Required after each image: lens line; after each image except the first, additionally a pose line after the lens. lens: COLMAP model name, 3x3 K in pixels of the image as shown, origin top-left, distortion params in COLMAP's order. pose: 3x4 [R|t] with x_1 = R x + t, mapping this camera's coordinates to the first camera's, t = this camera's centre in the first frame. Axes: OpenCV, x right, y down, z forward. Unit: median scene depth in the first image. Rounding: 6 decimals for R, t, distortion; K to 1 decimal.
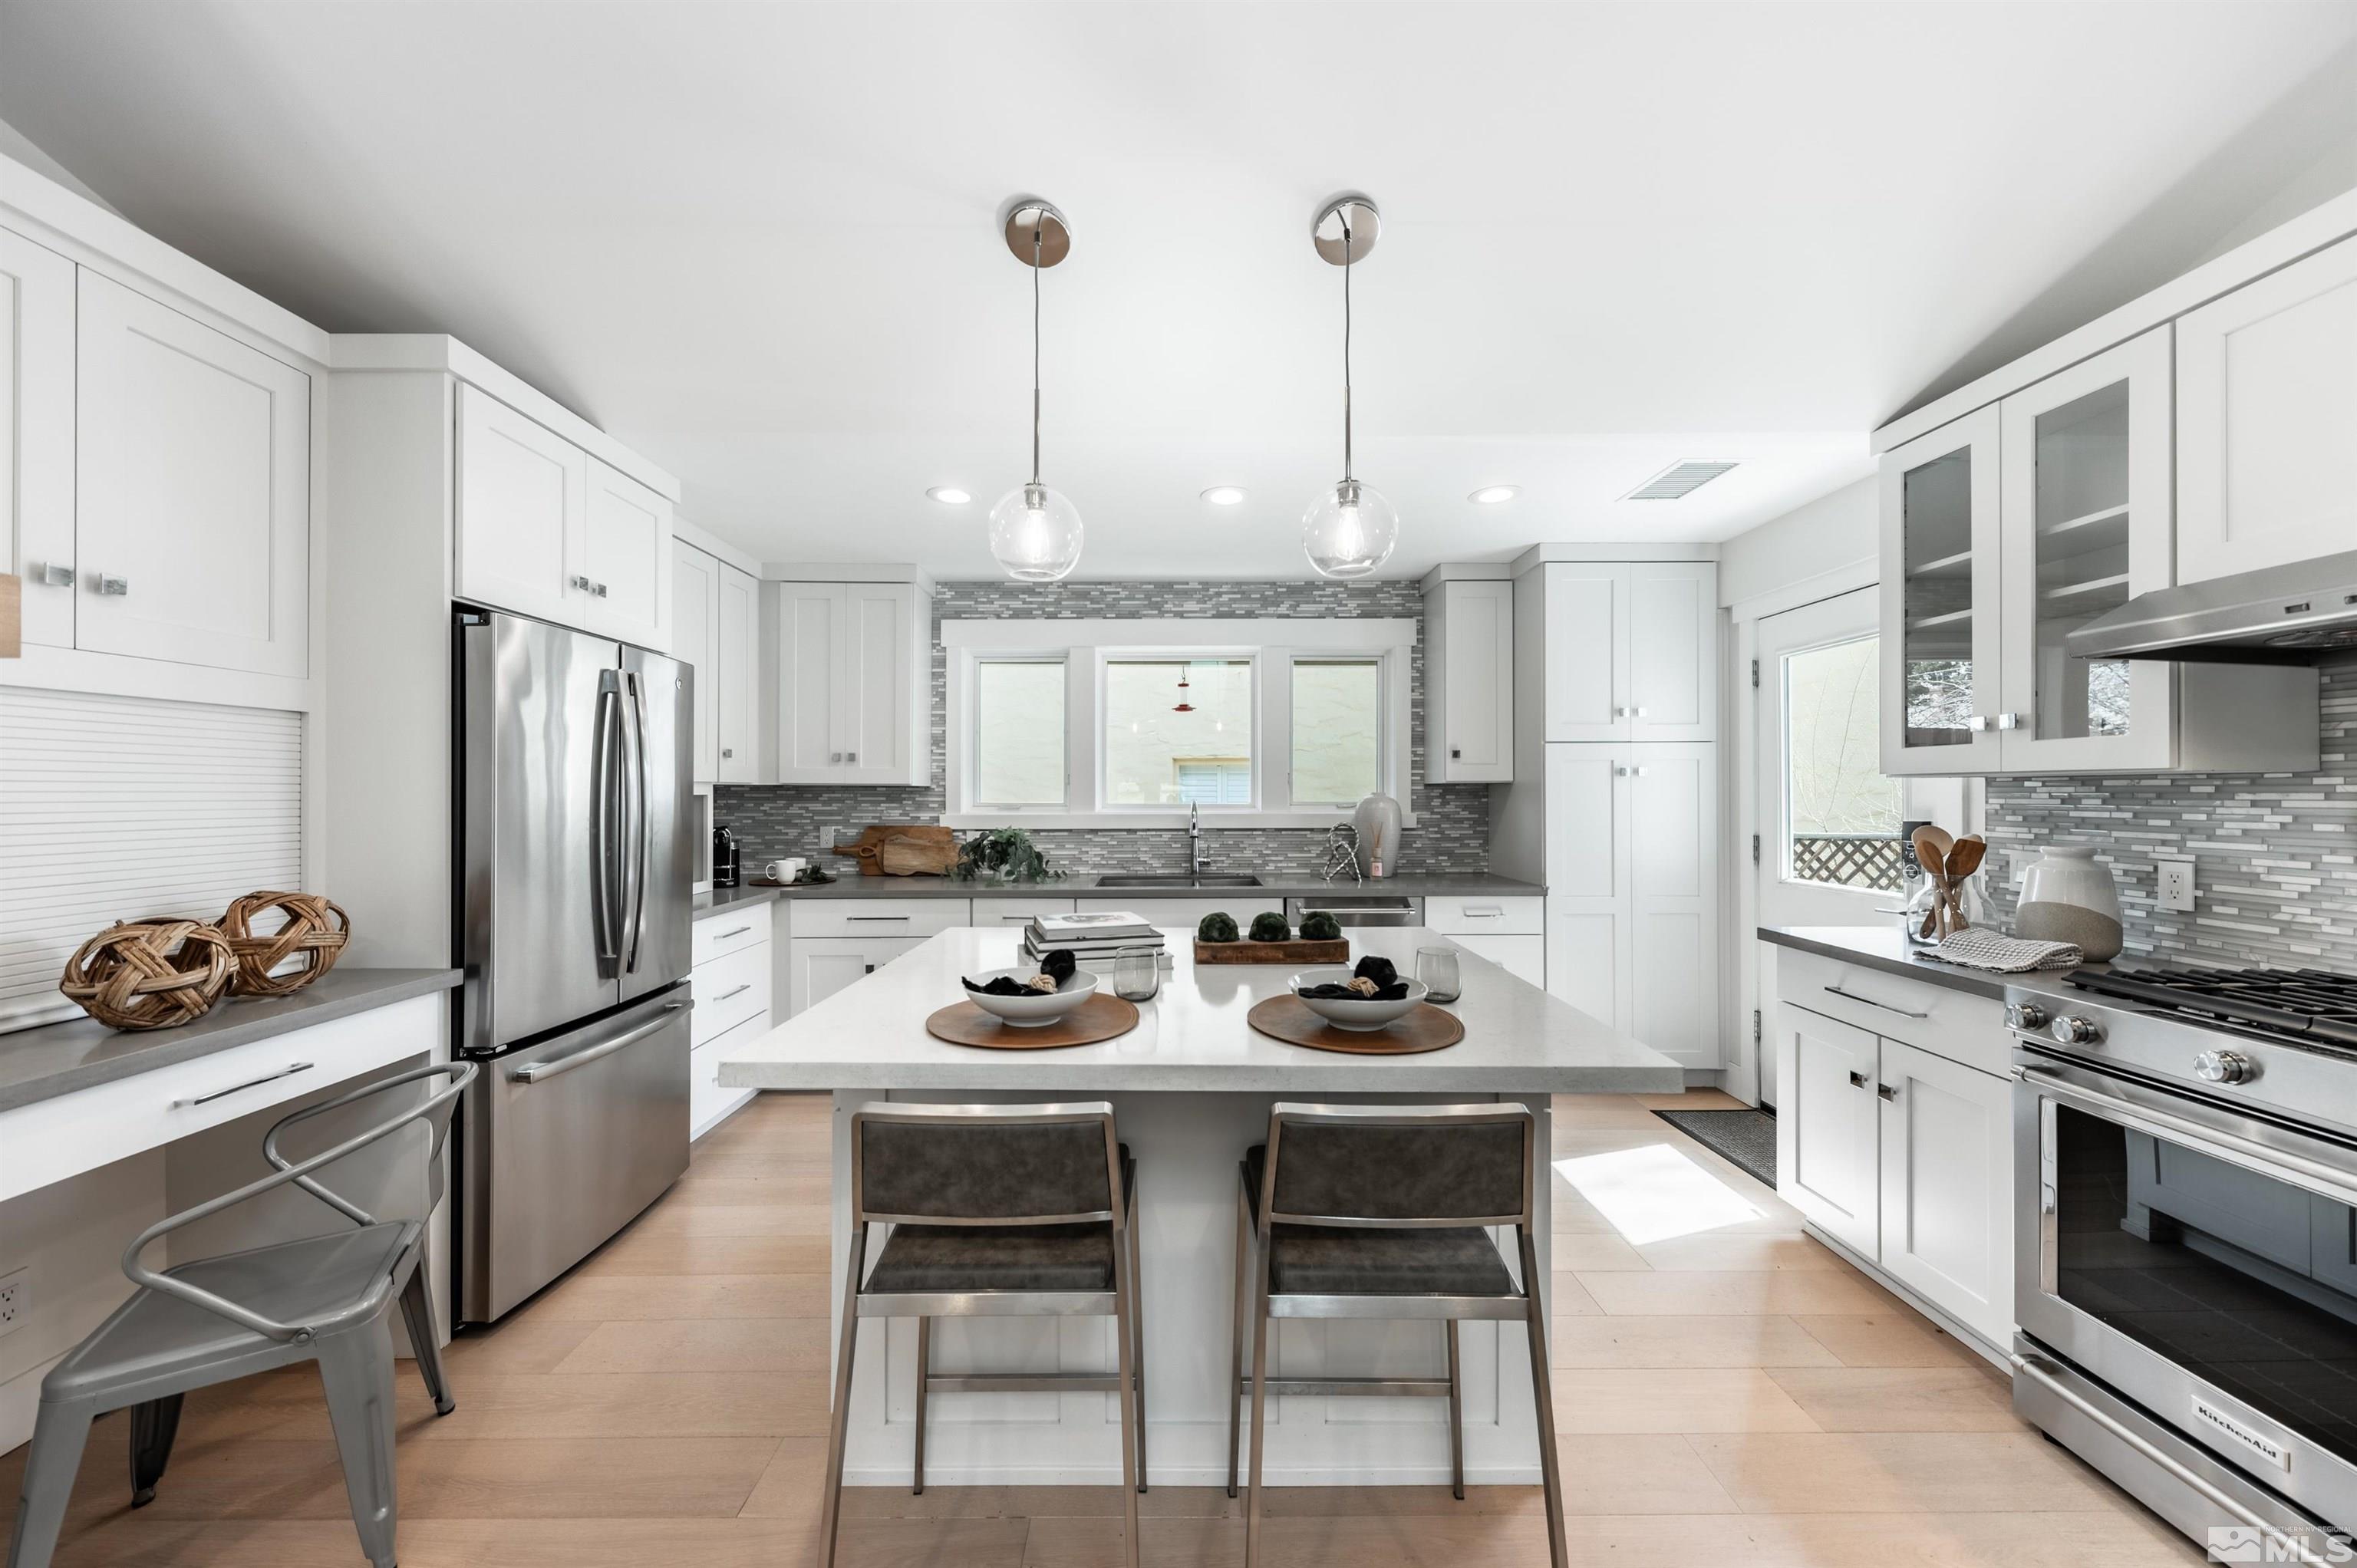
lens RADIAL K [[811.1, 0, 1171.7], [0, 811.1, 790.5], [0, 0, 1]] dist [0.002470, -0.001713]
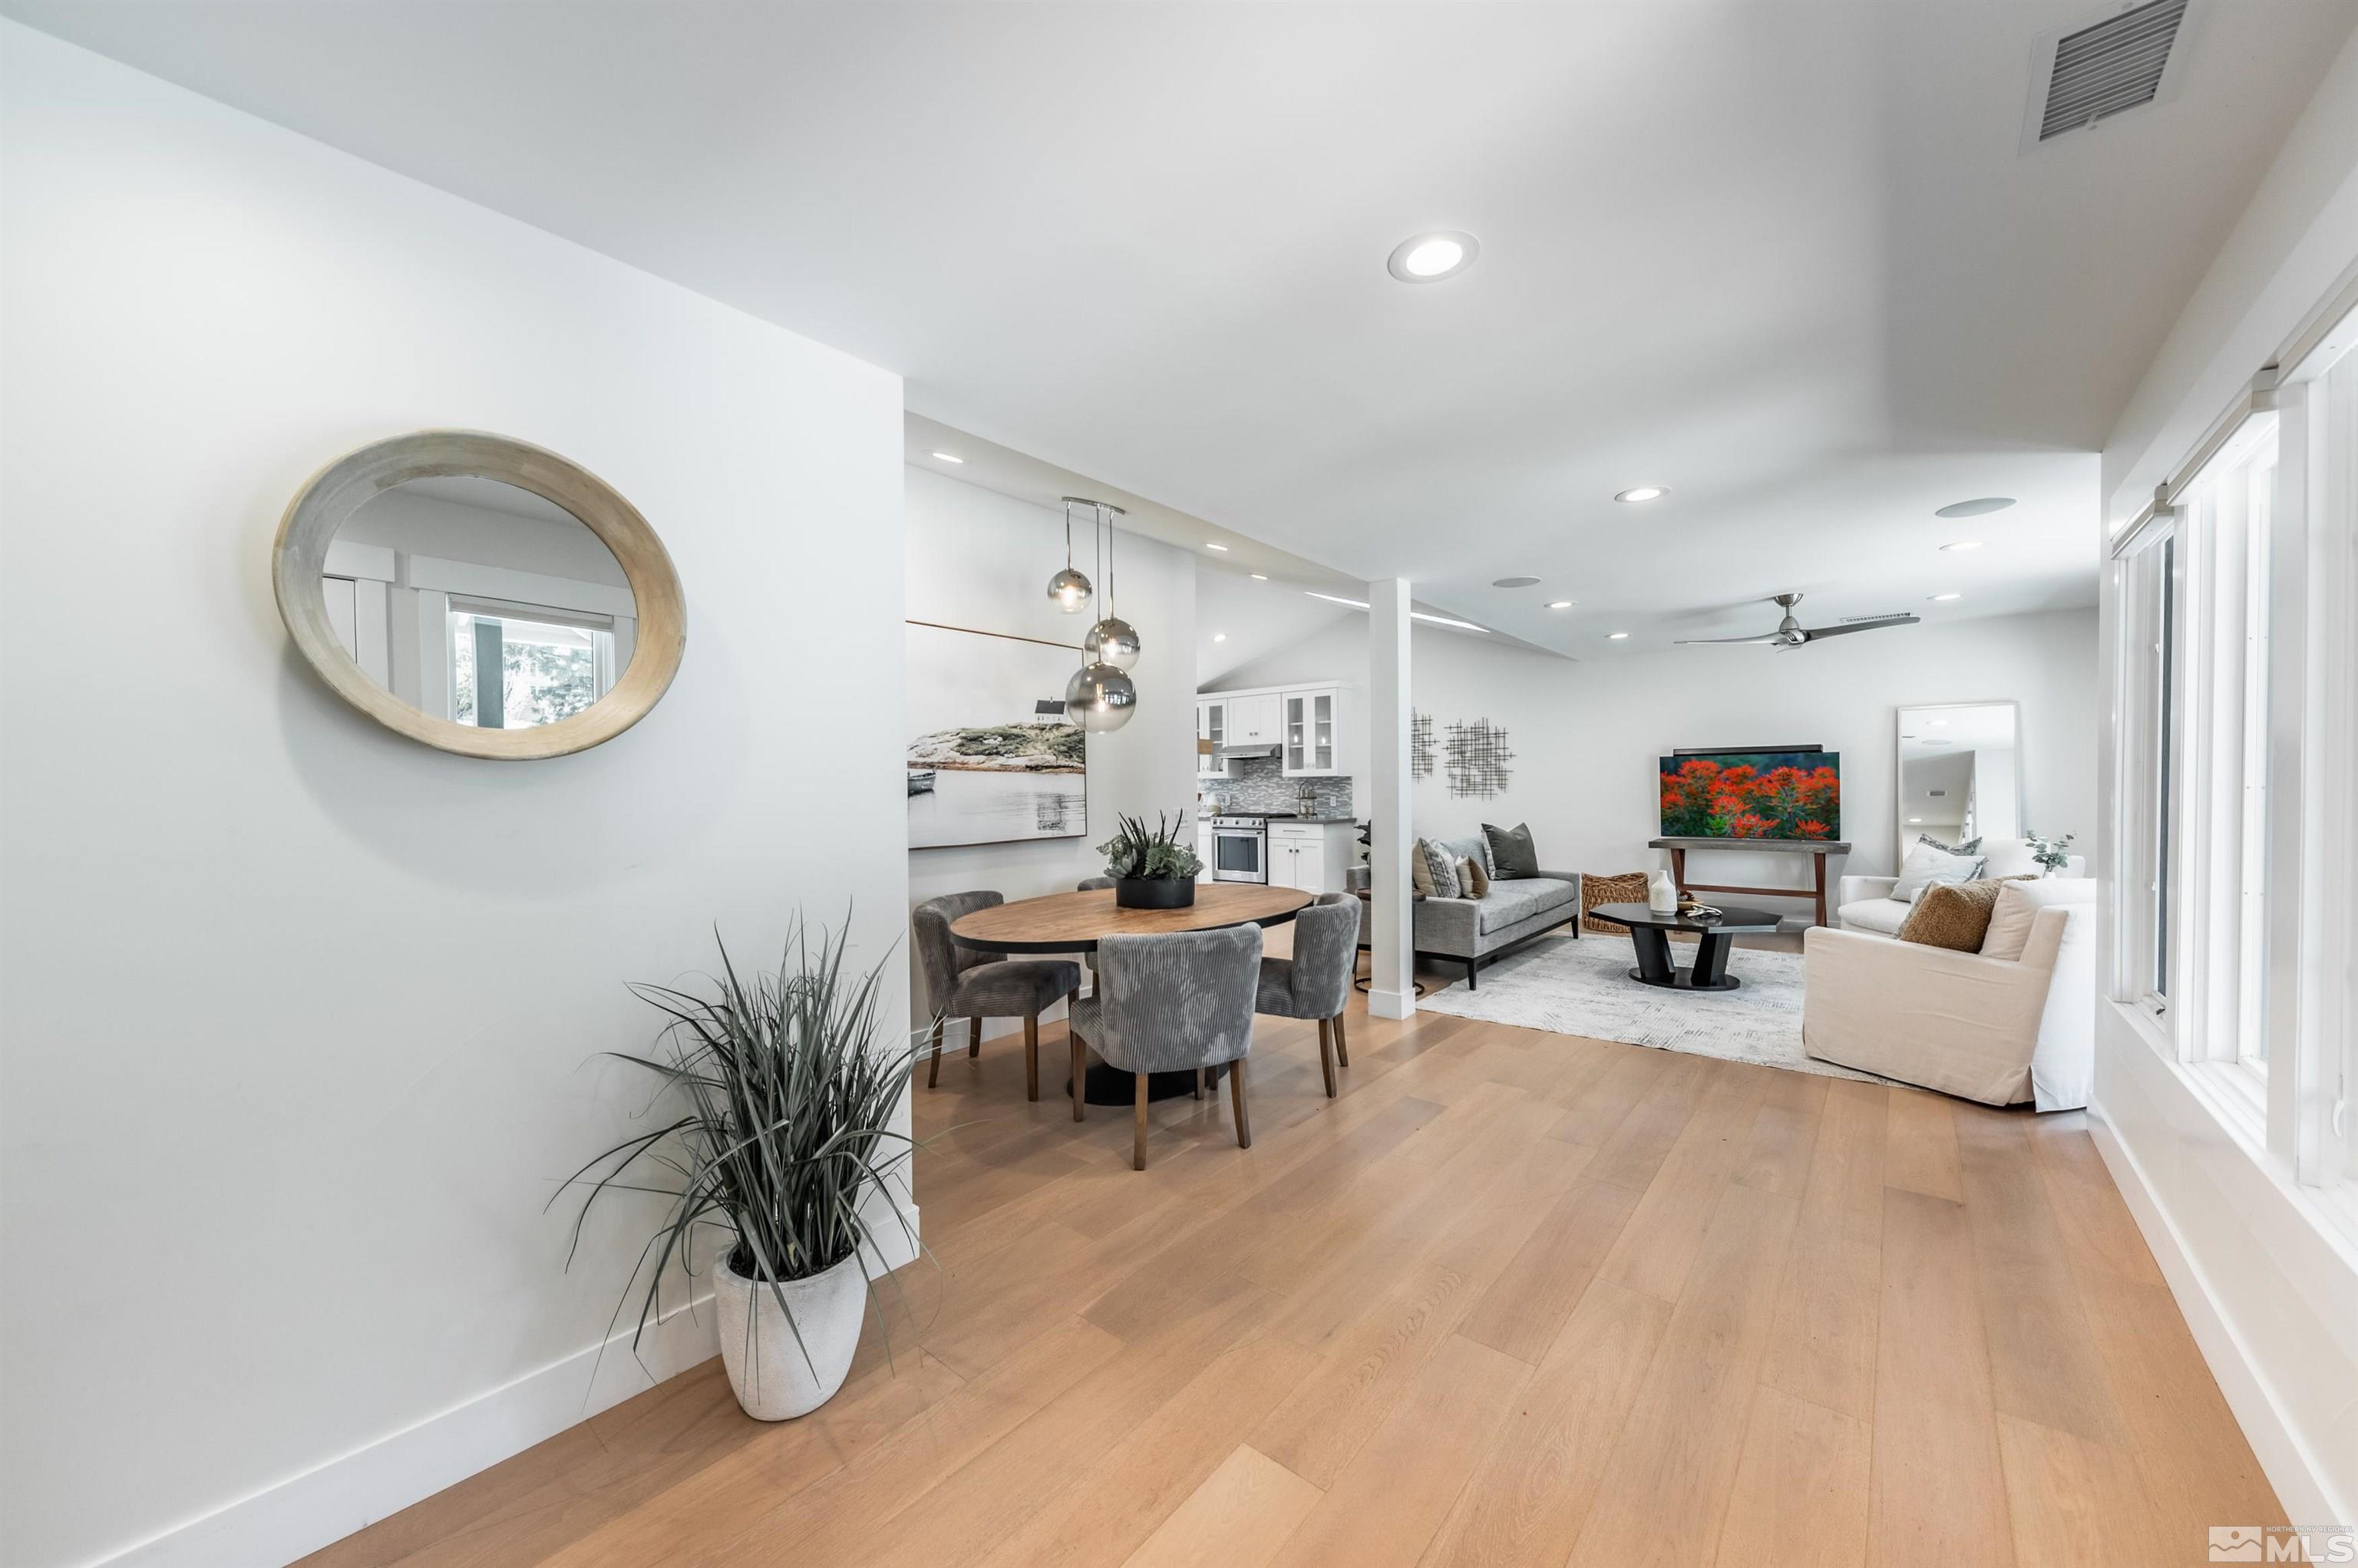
lens RADIAL K [[848.7, 0, 1179.0], [0, 848.7, 784.0], [0, 0, 1]] dist [0.001410, 0.000028]
pose [[0.651168, -0.004645, 0.758919, -1.561229], [0.009853, 0.999949, -0.002333, 0.011554], [-0.758870, 0.008997, 0.651180, -1.162483]]
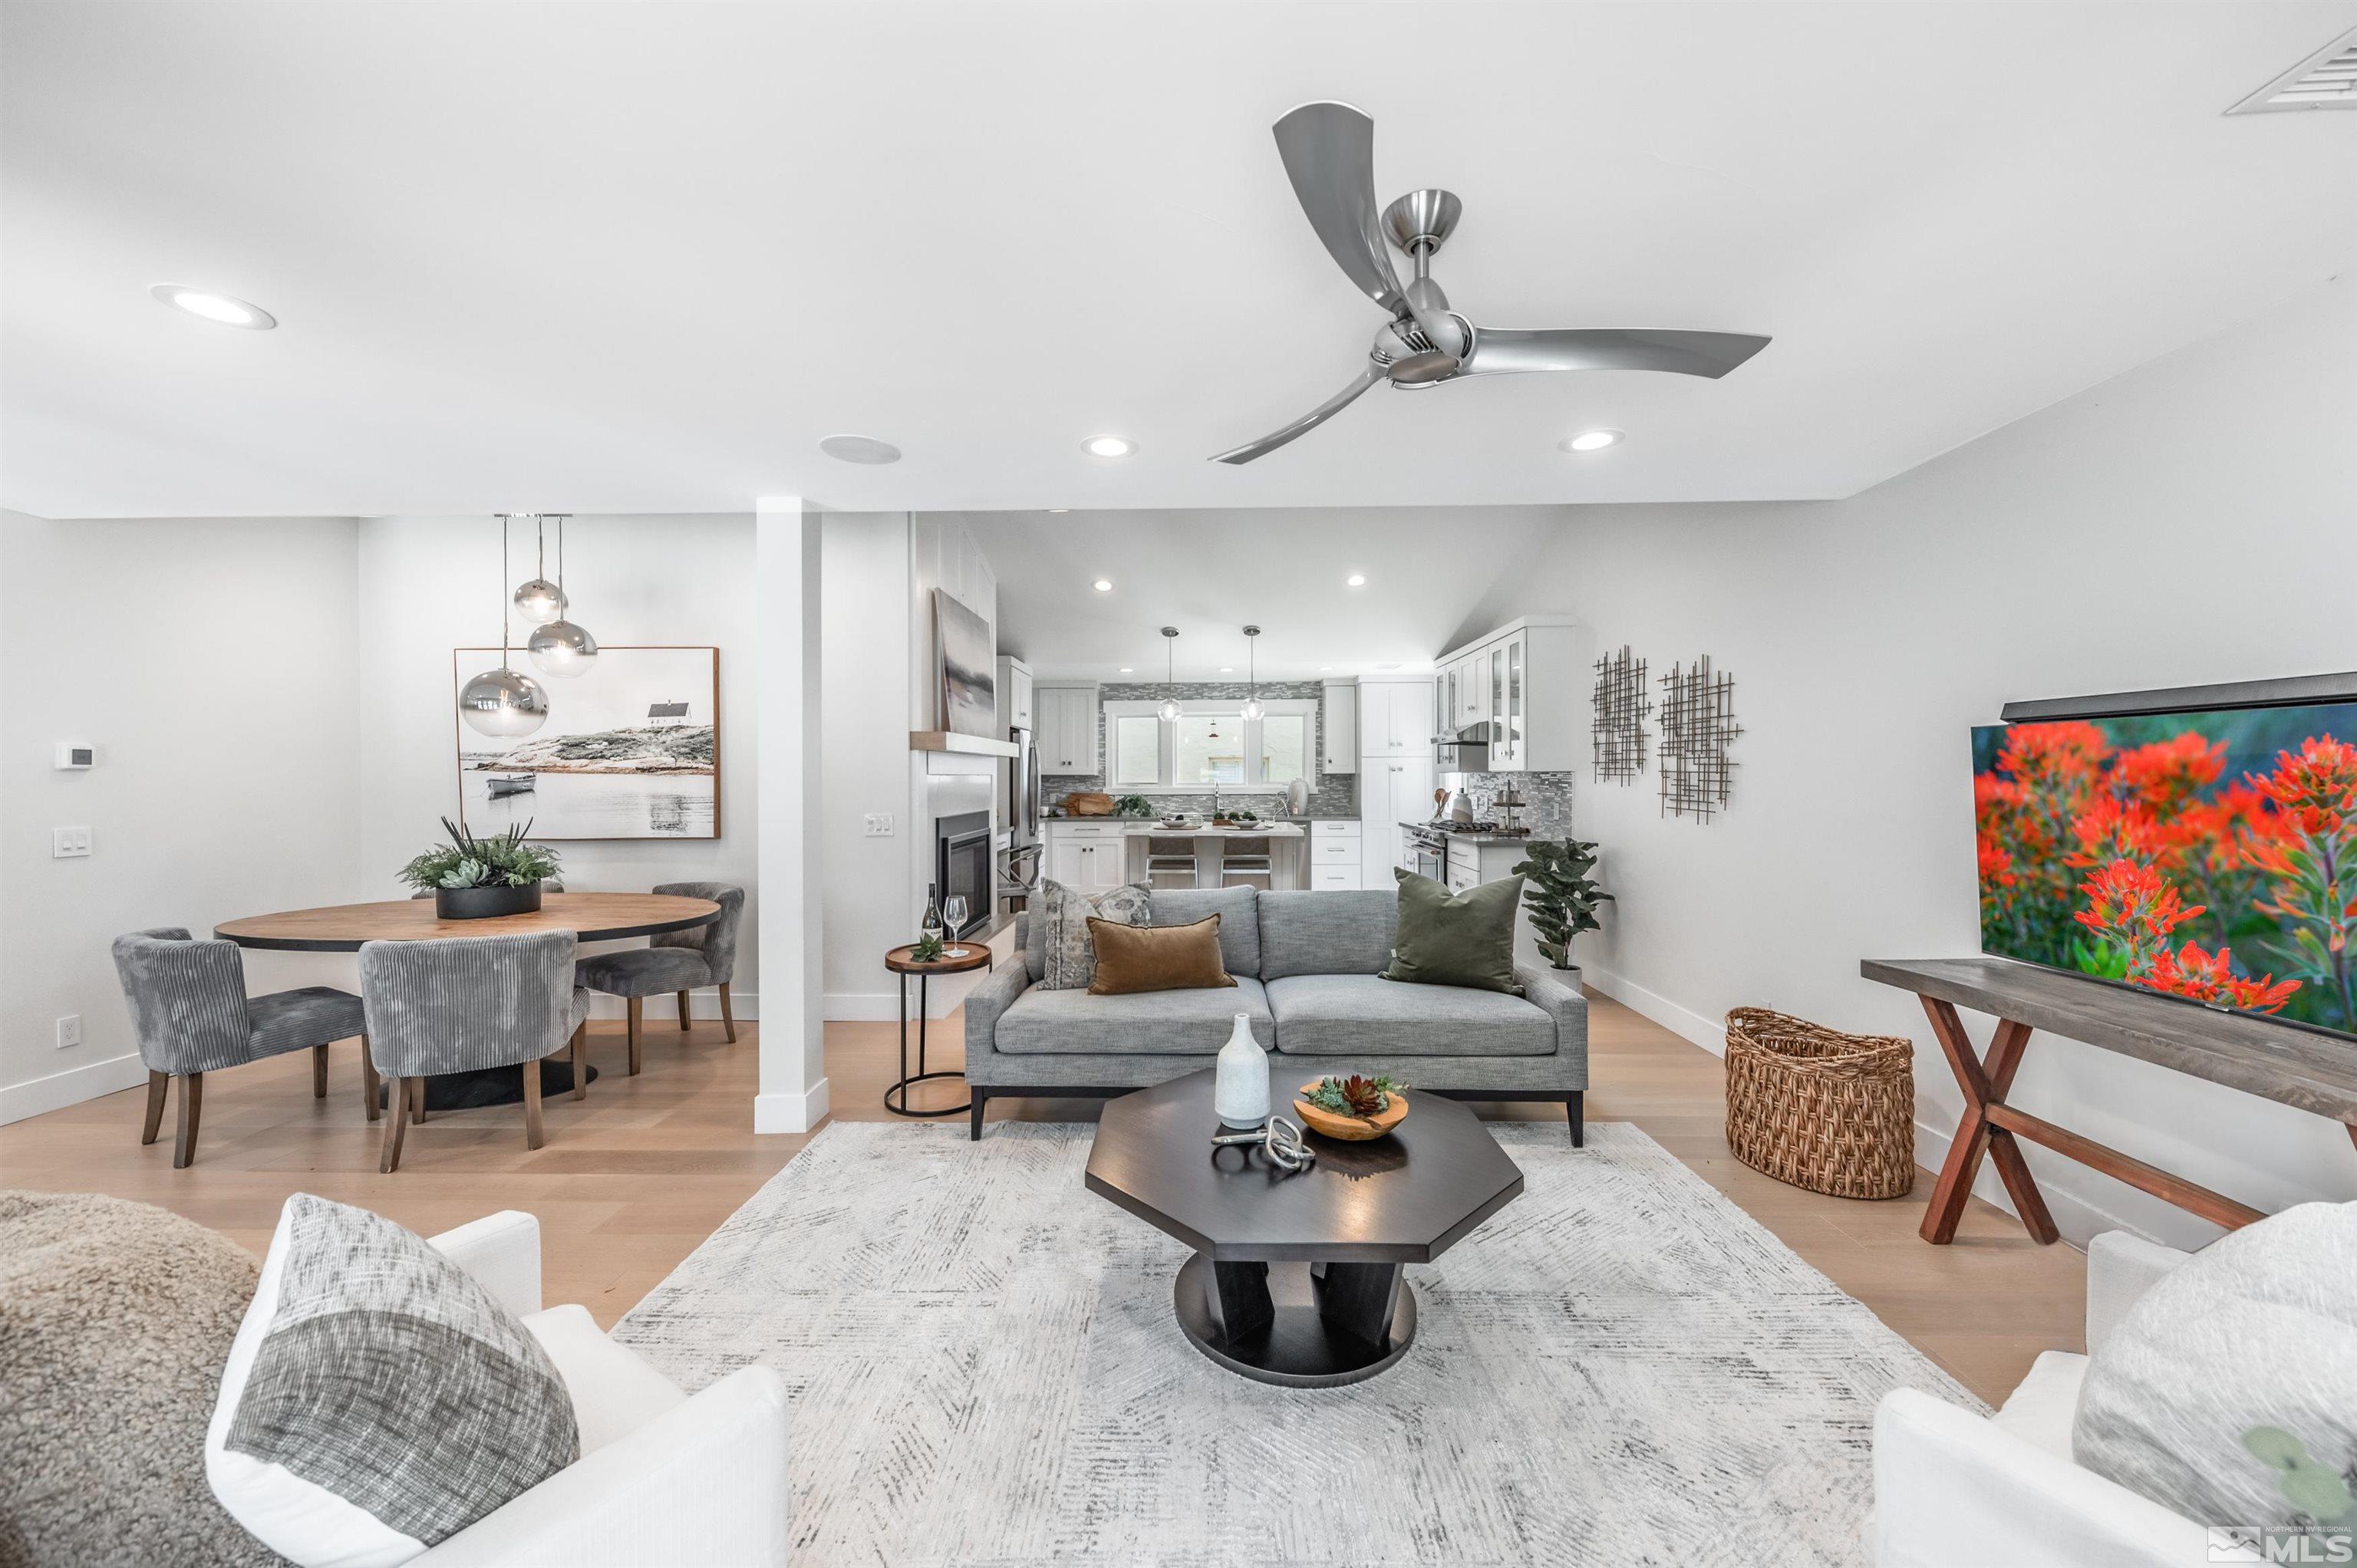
lens RADIAL K [[848.3, 0, 1178.5], [0, 848.3, 784.0], [0, 0, 1]] dist [0.001410, 0.000028]
pose [[0.999122, -0.001262, -0.041865, 0.020658], [0.001707, 0.999942, 0.010603, -0.006734], [0.041849, -0.010665, 0.999067, -1.436373]]
